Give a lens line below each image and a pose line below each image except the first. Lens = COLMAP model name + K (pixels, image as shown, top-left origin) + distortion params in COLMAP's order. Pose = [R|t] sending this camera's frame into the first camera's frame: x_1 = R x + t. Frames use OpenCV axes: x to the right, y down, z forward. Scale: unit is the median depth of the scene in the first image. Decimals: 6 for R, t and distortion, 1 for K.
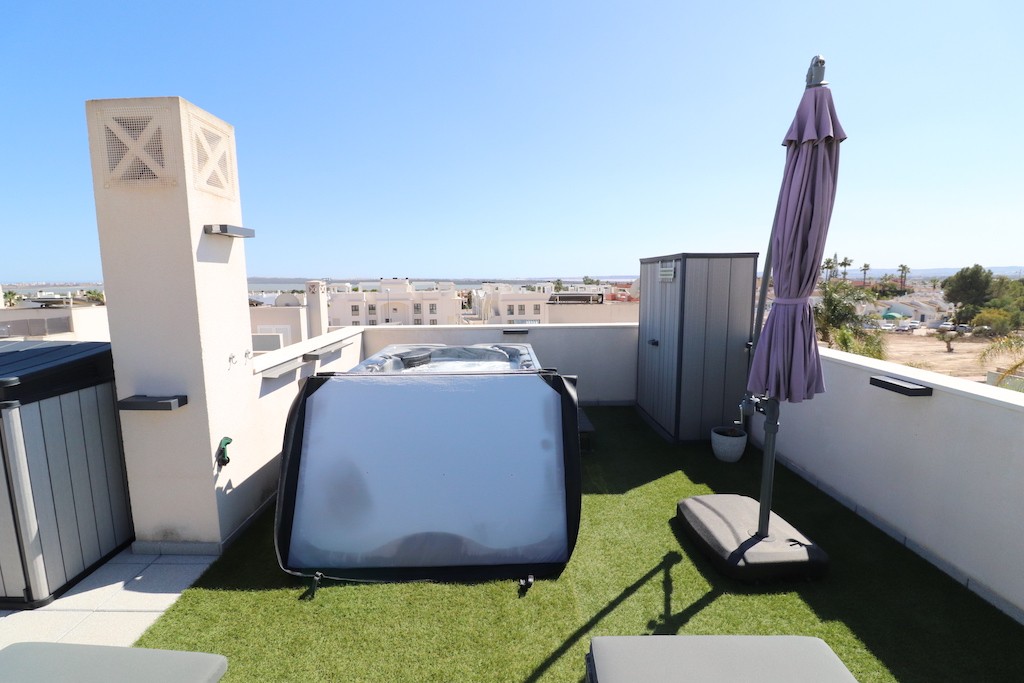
lens RADIAL K [[473.3, 0, 512.9], [0, 473.3, 339.4], [0, 0, 1]] dist [0.000484, -0.013494]
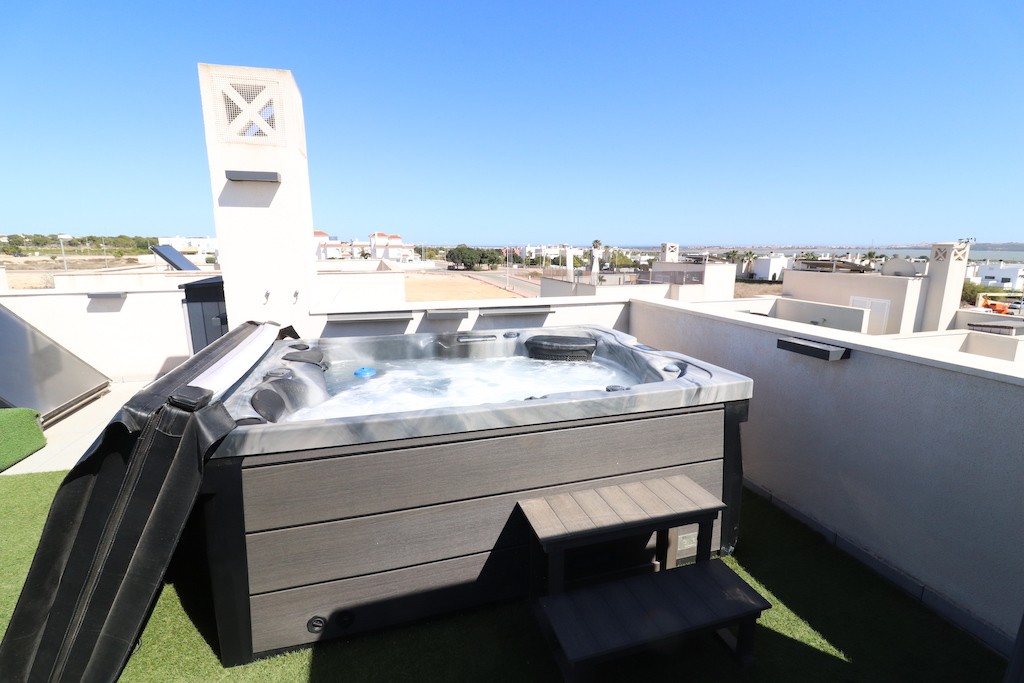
lens RADIAL K [[473.3, 0, 511.0], [0, 473.3, 343.7], [0, 0, 1]] dist [0.000484, -0.013494]
pose [[0.254331, 0.203286, -0.945511, 0.681986], [-0.125302, 0.976345, 0.176211, -0.125172], [0.958966, 0.073658, 0.273787, 1.355214]]
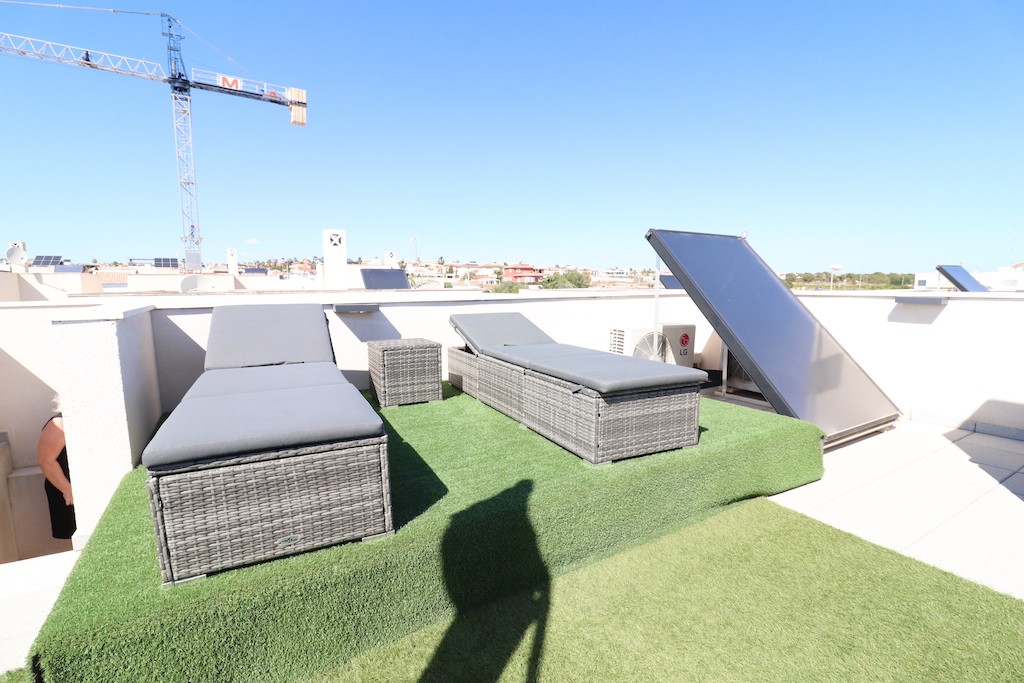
lens RADIAL K [[473.3, 0, 514.7], [0, 473.3, 336.9], [0, 0, 1]] dist [0.000484, -0.013494]
pose [[-0.878654, 0.064822, -0.473039, 0.196693], [-0.047839, 0.973804, 0.222302, 0.064644], [0.475057, 0.217956, -0.852535, 0.961819]]
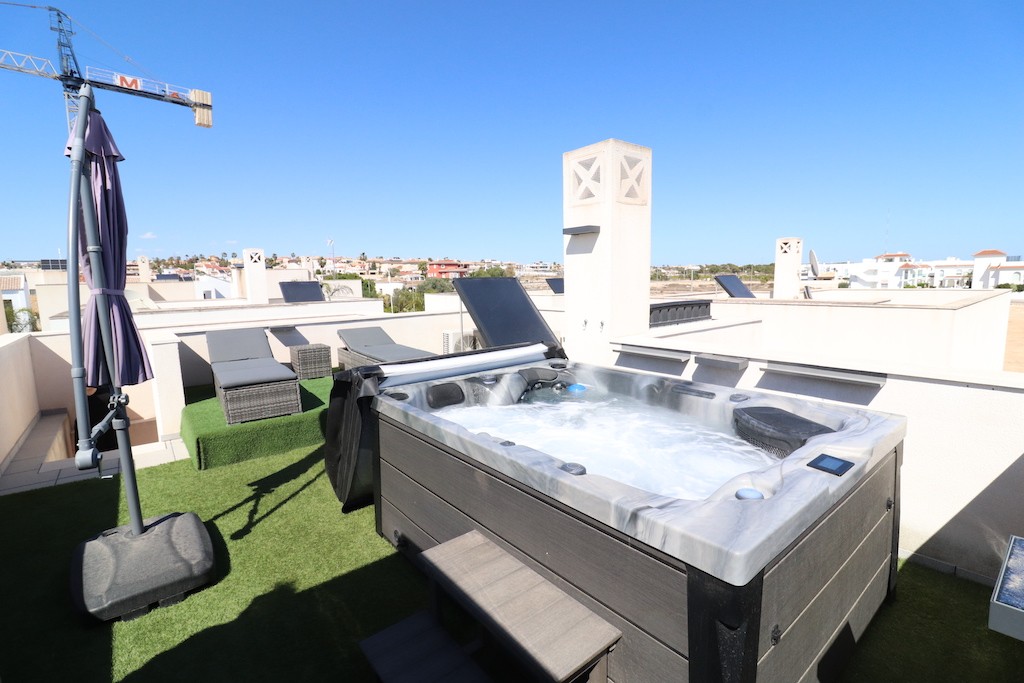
lens RADIAL K [[473.3, 0, 508.9], [0, 473.3, 342.7], [0, 0, 1]] dist [0.000484, -0.013494]
pose [[-0.802887, 0.105449, -0.586731, 0.434978], [-0.047261, 0.969874, 0.238981, -0.241016], [0.594255, 0.219604, -0.773715, 2.109507]]
